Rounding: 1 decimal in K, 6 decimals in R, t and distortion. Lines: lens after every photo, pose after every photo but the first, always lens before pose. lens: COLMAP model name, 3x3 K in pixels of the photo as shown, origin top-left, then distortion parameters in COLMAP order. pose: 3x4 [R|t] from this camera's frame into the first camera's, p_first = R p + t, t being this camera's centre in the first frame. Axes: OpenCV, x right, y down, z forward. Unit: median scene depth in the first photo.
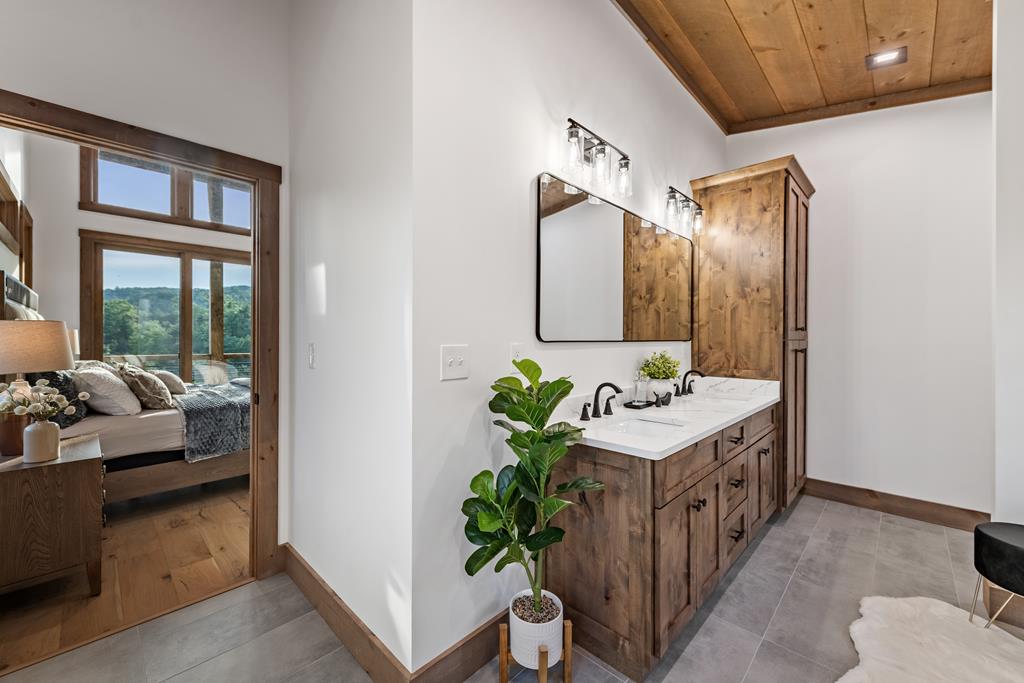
lens RADIAL K [[404.1, 0, 509.7], [0, 404.1, 341.4], [0, 0, 1]] dist [0.004761, -0.000821]
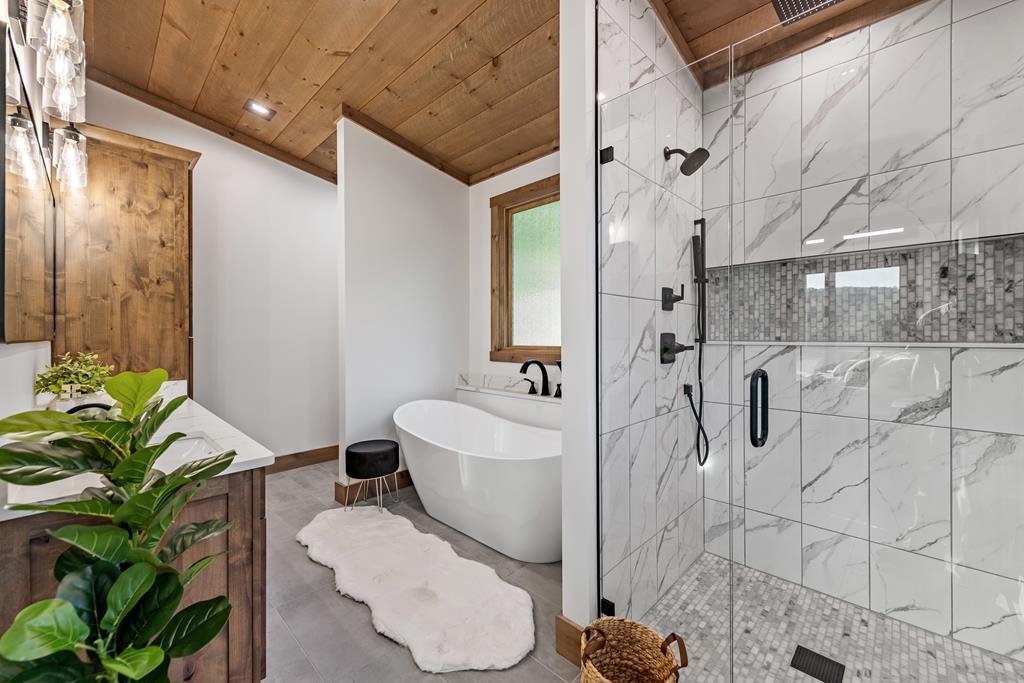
lens RADIAL K [[404.1, 0, 509.7], [0, 404.1, 341.4], [0, 0, 1]] dist [0.004761, -0.000821]
pose [[-0.006181, -0.016326, 0.999848, -0.295038], [0.010327, 0.999812, 0.016389, -0.001856], [-0.999928, 0.010427, -0.006012, 0.225824]]
